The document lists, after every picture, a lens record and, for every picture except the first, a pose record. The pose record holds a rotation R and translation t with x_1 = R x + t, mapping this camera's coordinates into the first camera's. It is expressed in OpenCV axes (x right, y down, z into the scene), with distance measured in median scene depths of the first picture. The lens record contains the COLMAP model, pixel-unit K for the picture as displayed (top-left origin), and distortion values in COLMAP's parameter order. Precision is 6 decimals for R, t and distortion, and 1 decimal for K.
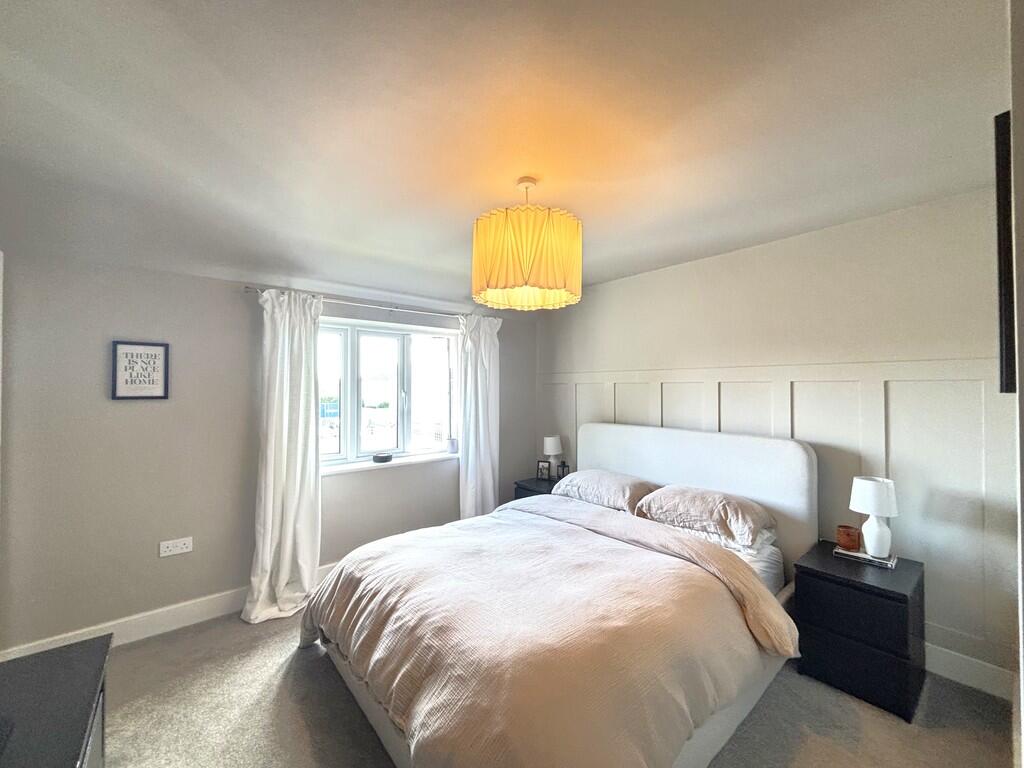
lens RADIAL K [[415.8, 0, 508.9], [0, 415.8, 379.7], [0, 0, 1]] dist [-0.001329, -0.000572]
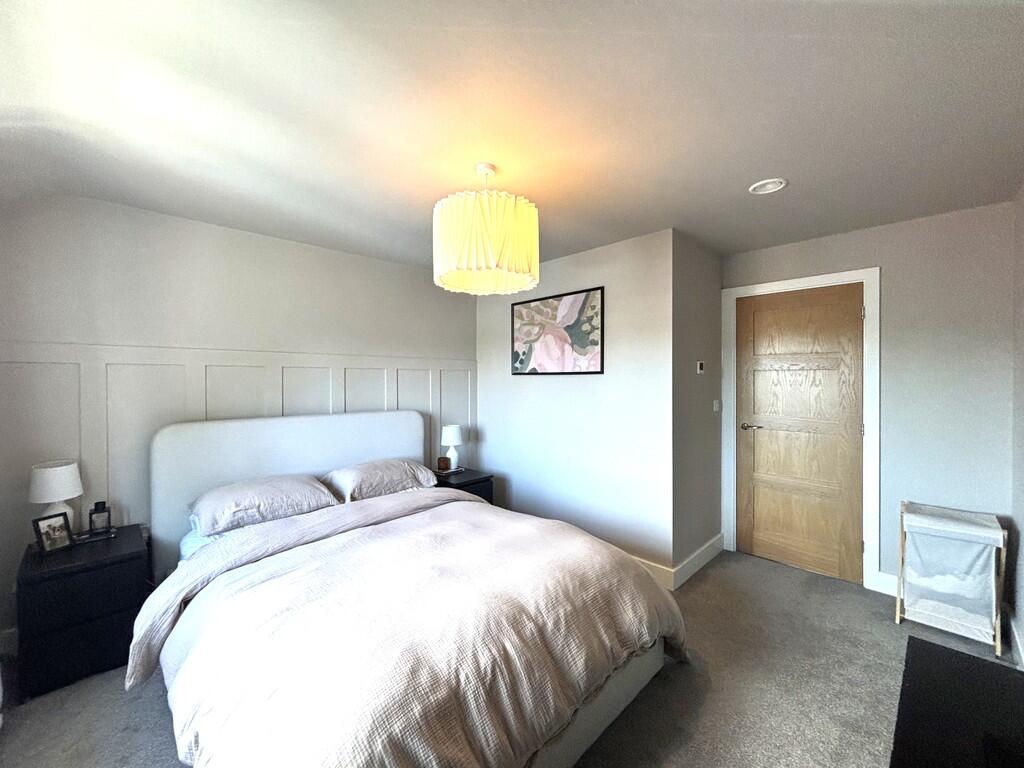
lens RADIAL K [[415.8, 0, 508.9], [0, 415.8, 379.7], [0, 0, 1]] dist [-0.001329, -0.000572]
pose [[-0.081594, -0.011306, 0.996601, -0.745059], [-0.017896, 0.999791, 0.009877, 0.021435], [-0.996505, -0.017029, -0.081780, 0.763479]]
